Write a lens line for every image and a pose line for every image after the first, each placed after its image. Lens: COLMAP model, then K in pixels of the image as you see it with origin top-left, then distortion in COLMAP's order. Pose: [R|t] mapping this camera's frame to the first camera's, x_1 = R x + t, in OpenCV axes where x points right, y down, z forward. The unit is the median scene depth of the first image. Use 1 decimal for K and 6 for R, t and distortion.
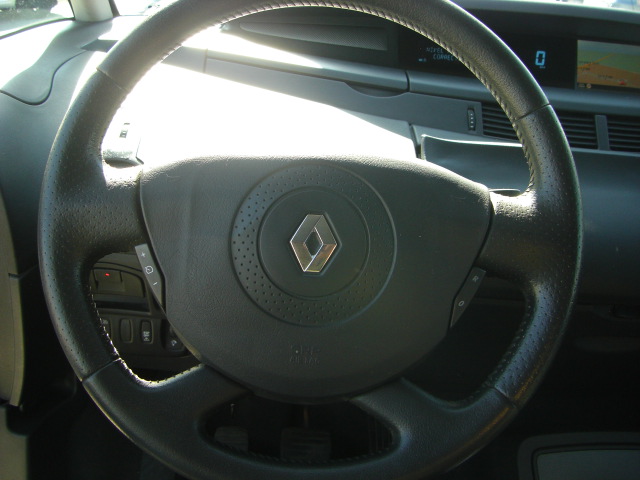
lens RADIAL K [[716.9, 0, 317.6], [0, 716.9, 211.2], [0, 0, 1]] dist [-0.207265, 0.189150]
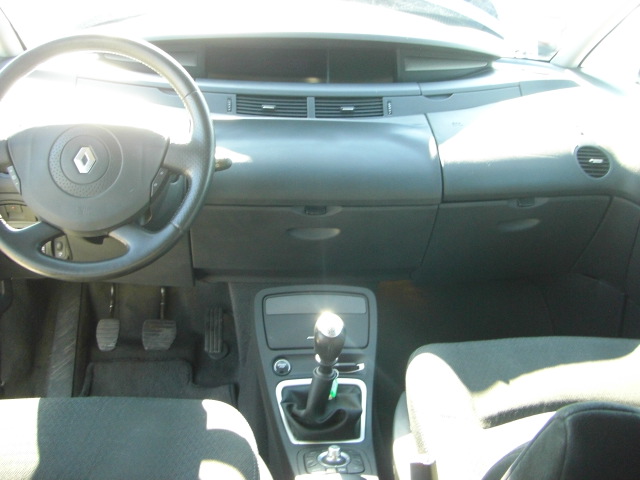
lens RADIAL K [[716.9, 0, 317.6], [0, 716.9, 211.2], [0, 0, 1]] dist [-0.207265, 0.189150]
pose [[0.997022, -0.058087, 0.050720, 0.575066], [0.058788, 0.998193, -0.012448, 0.264093], [-0.049905, 0.015393, 0.998635, -1.170313]]
